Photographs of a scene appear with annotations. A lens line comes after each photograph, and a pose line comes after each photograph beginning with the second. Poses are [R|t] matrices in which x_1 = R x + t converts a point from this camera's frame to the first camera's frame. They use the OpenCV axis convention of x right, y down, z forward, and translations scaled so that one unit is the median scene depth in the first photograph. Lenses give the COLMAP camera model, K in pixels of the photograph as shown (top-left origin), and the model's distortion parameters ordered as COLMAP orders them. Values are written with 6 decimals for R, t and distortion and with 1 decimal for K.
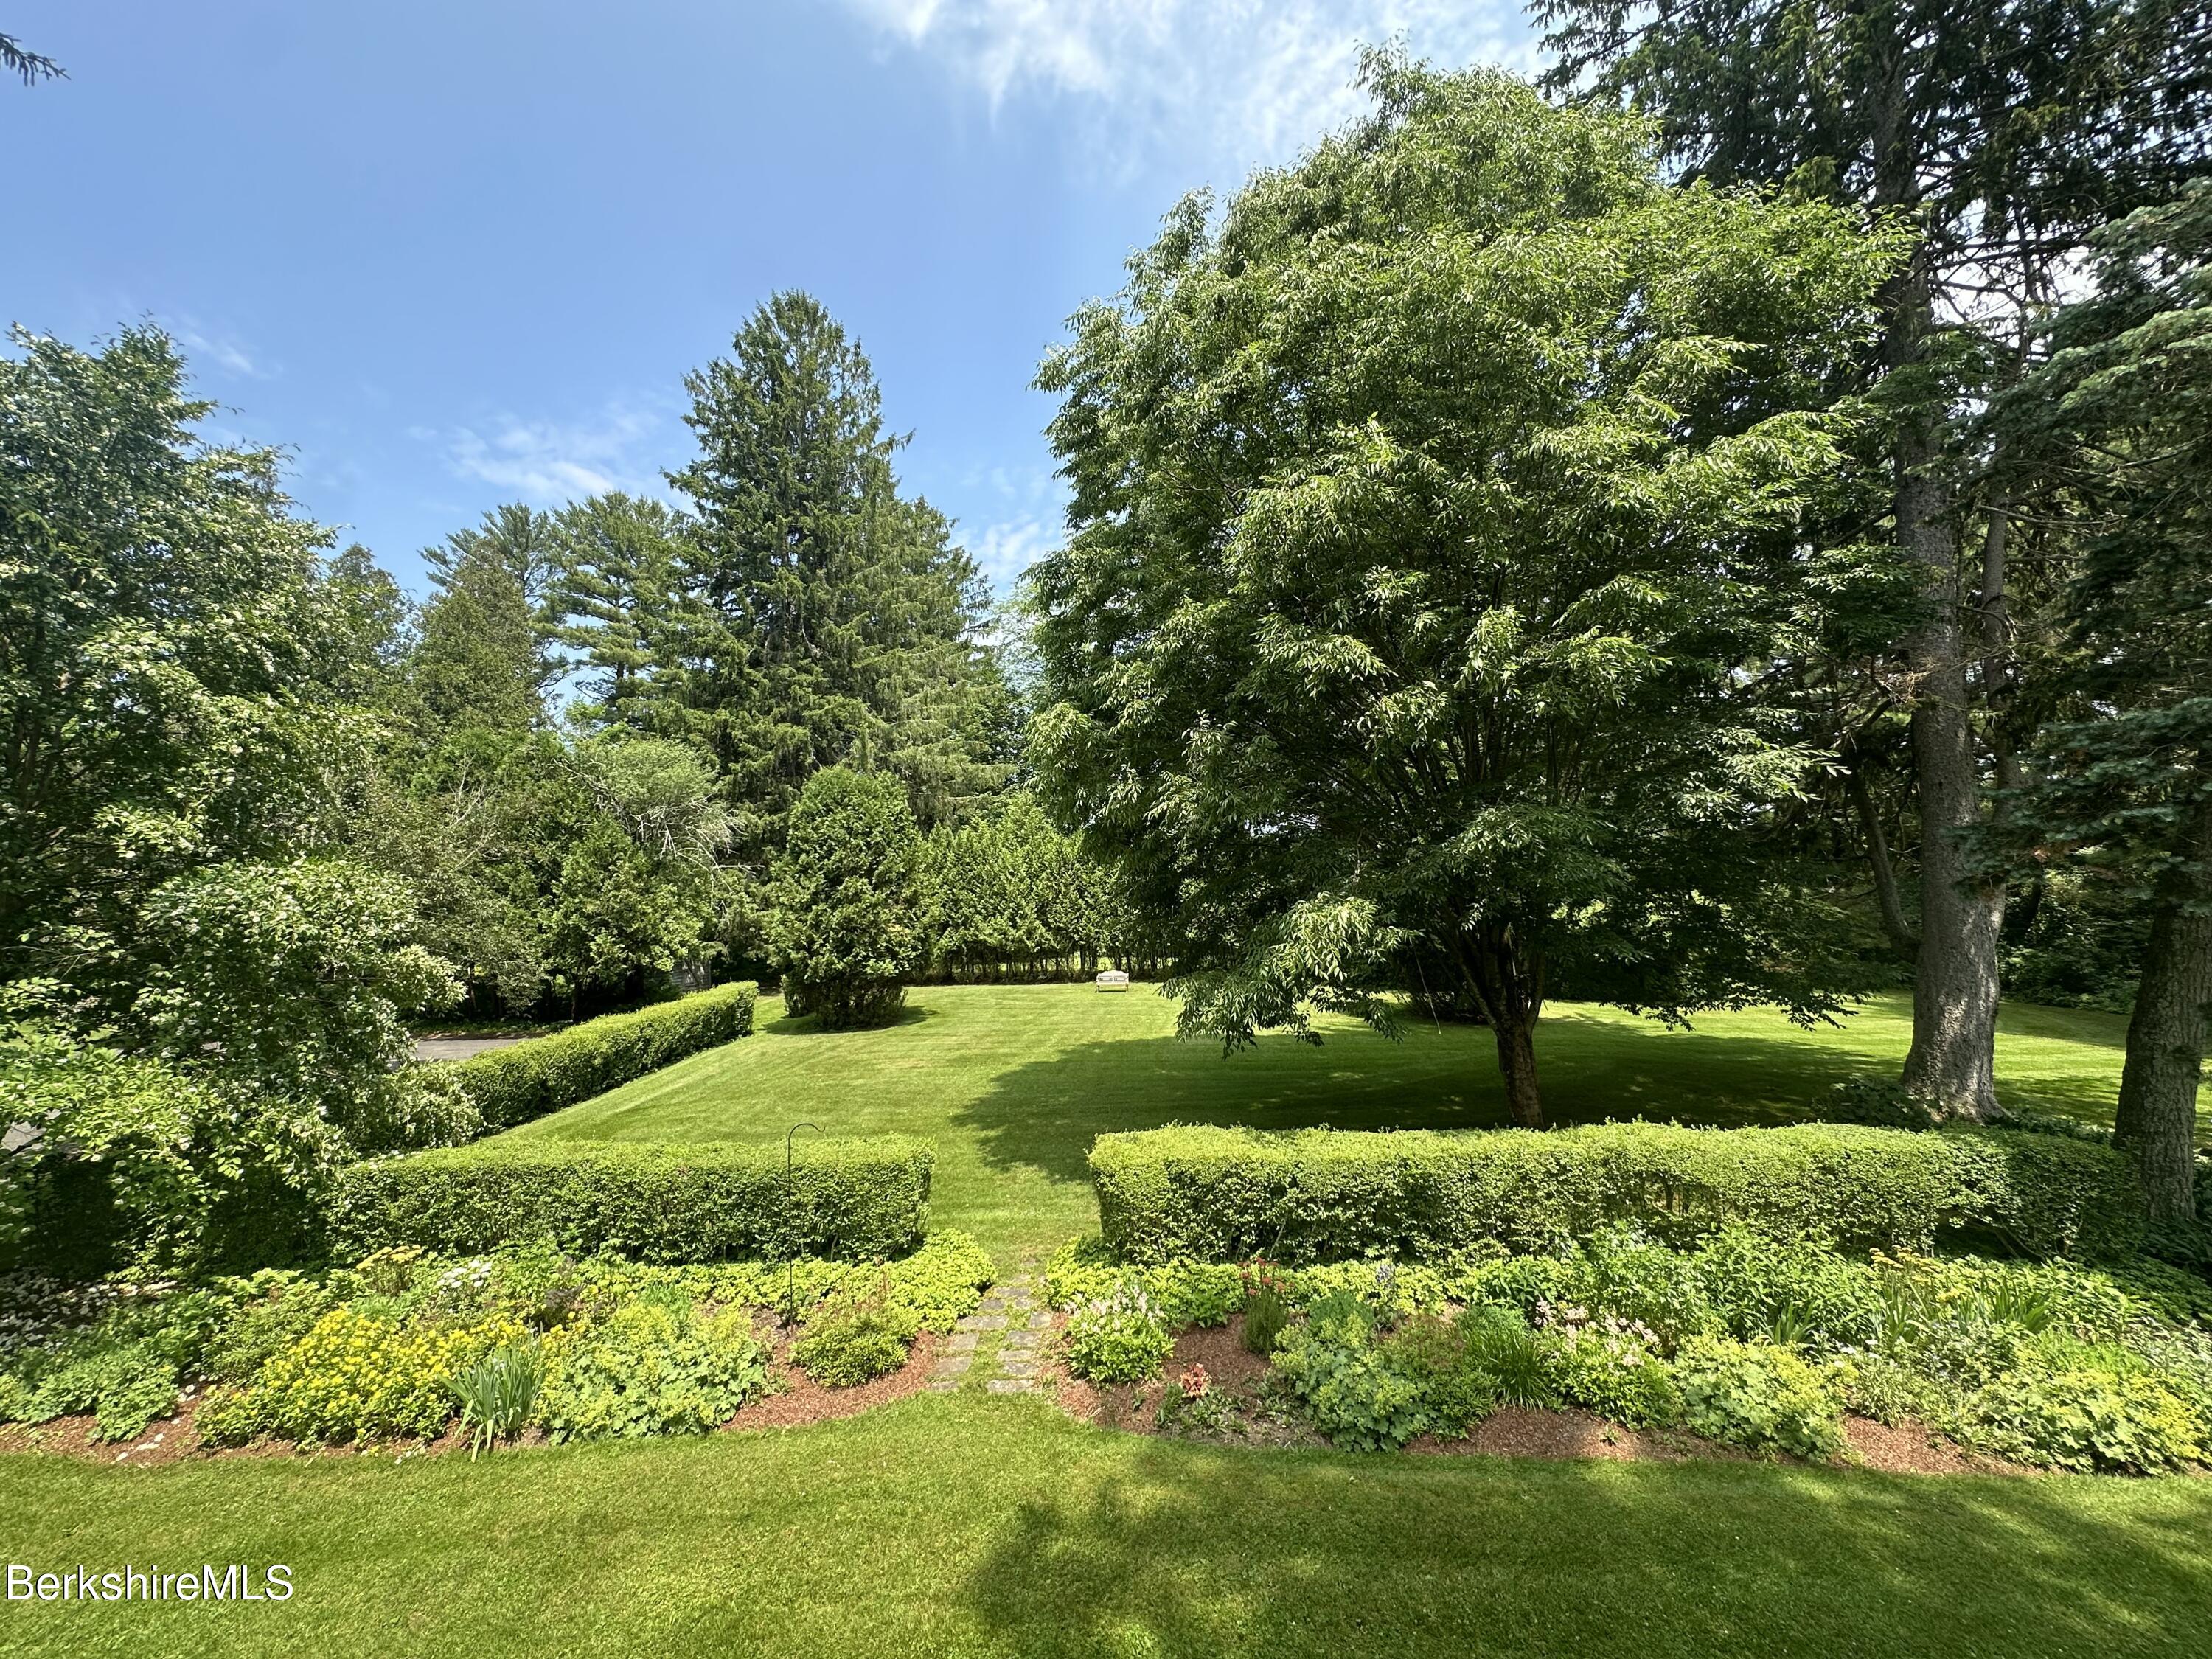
lens RADIAL K [[887.3, 0, 1113.9], [0, 887.3, 829.0], [0, 0, 1]] dist [-0.001600, -0.000089]
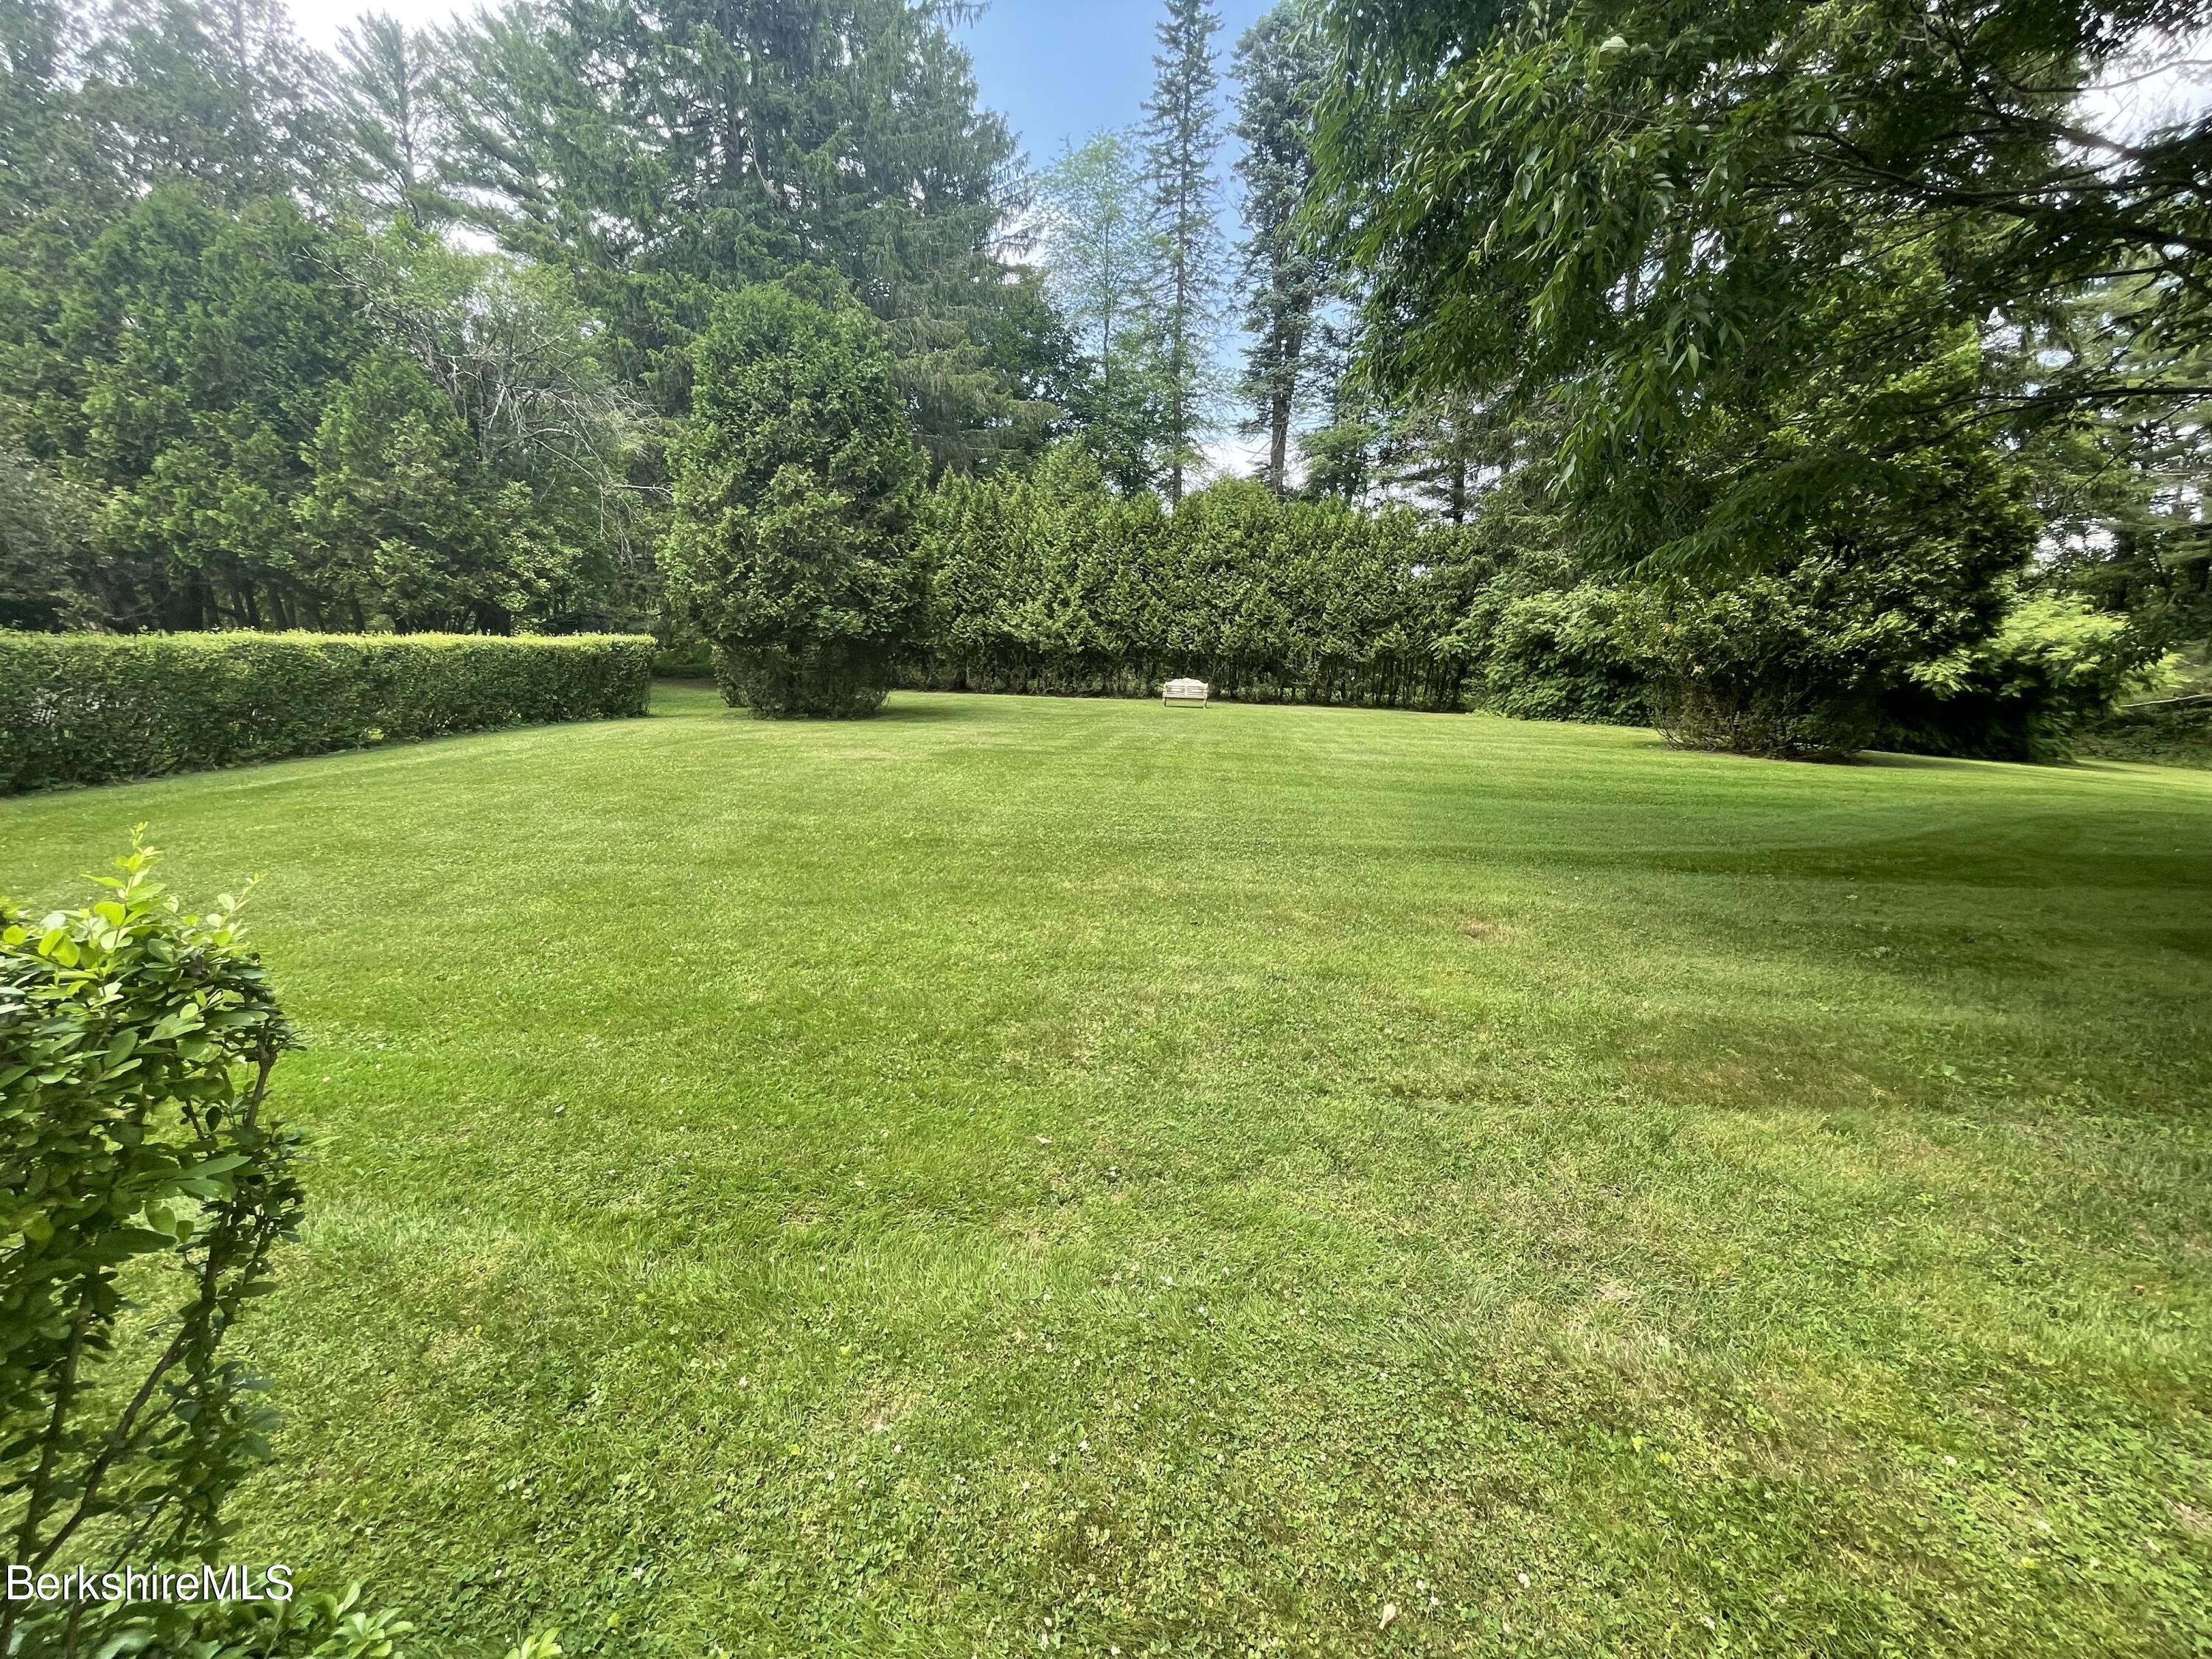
lens RADIAL K [[888.9, 0, 1103.0], [0, 888.9, 830.6], [0, 0, 1]] dist [0.000943, 0.000133]
pose [[0.997373, 0.062230, -0.037075, -0.031886], [-0.050322, 0.963394, 0.263326, 0.085631], [0.052104, -0.260768, 0.963994, 0.252525]]
